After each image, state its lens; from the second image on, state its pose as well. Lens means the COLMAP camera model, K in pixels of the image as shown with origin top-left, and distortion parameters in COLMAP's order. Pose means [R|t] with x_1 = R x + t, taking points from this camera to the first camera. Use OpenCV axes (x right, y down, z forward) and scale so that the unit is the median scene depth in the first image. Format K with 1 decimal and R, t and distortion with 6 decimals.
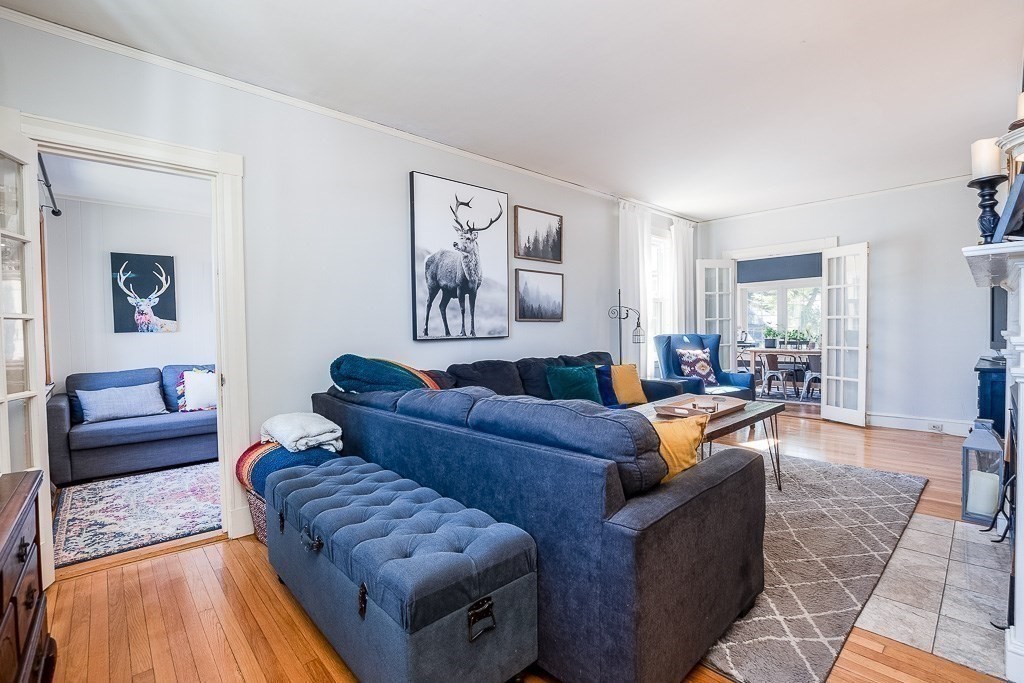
lens RADIAL K [[452.2, 0, 501.7], [0, 452.2, 339.8], [0, 0, 1]] dist [-0.035627, 0.003620]
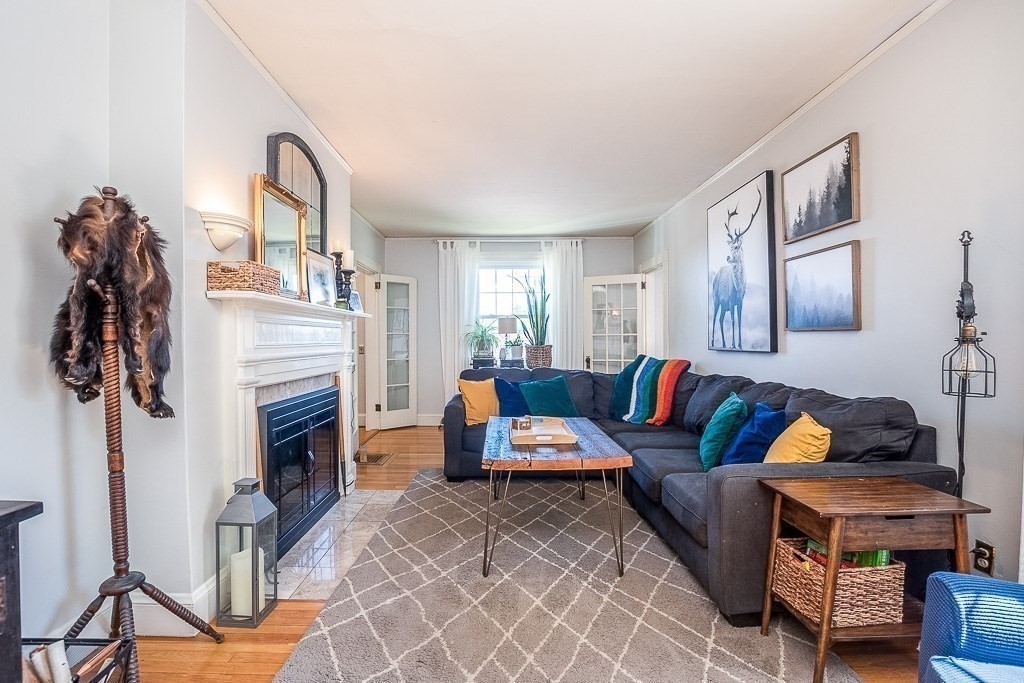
lens RADIAL K [[452.2, 0, 509.7], [0, 452.2, 339.6], [0, 0, 1]] dist [-0.035627, 0.003620]
pose [[-0.655684, 0.014179, -0.754902, 0.906354], [-0.012200, 0.999494, 0.029369, -0.046971], [0.754936, 0.028466, -0.655180, 1.190206]]
